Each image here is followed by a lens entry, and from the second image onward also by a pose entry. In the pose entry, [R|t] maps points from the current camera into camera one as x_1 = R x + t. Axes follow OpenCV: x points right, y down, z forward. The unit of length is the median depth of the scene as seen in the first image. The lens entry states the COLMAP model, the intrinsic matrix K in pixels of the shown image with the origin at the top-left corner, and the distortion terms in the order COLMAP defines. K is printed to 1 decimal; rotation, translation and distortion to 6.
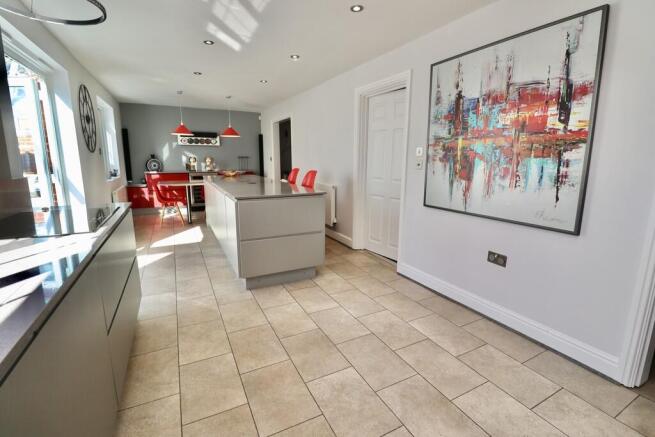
lens RADIAL K [[303.5, 0, 330.7], [0, 303.5, 213.5], [0, 0, 1]] dist [0.003964, -0.014420]
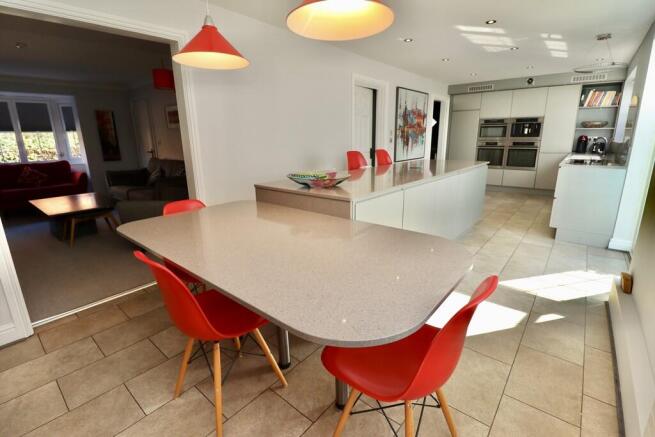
lens RADIAL K [[303.5, 0, 330.7], [0, 303.5, 213.5], [0, 0, 1]] dist [0.003964, -0.014420]
pose [[-0.387455, -0.224671, 0.894093, -2.095746], [0.178351, 0.933258, 0.311801, -0.614588], [-0.904472, 0.280271, -0.321525, 3.289206]]
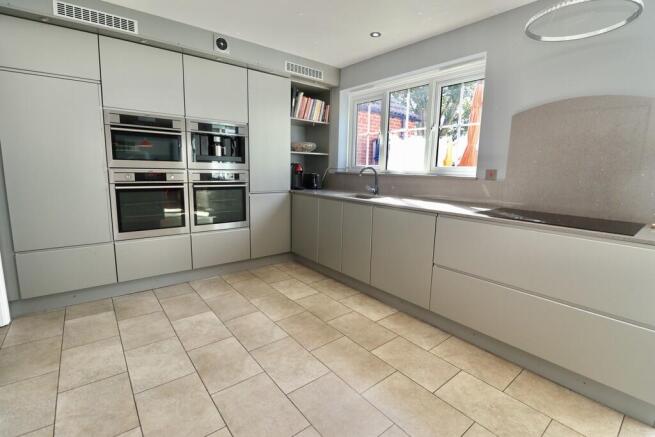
lens RADIAL K [[303.5, 0, 330.7], [0, 303.5, 213.5], [0, 0, 1]] dist [0.003964, -0.014420]
pose [[-0.979070, -0.001575, -0.203517, 0.123059], [-0.068521, 0.944143, 0.322335, -0.267761], [0.191642, 0.329534, -0.924490, 1.651991]]
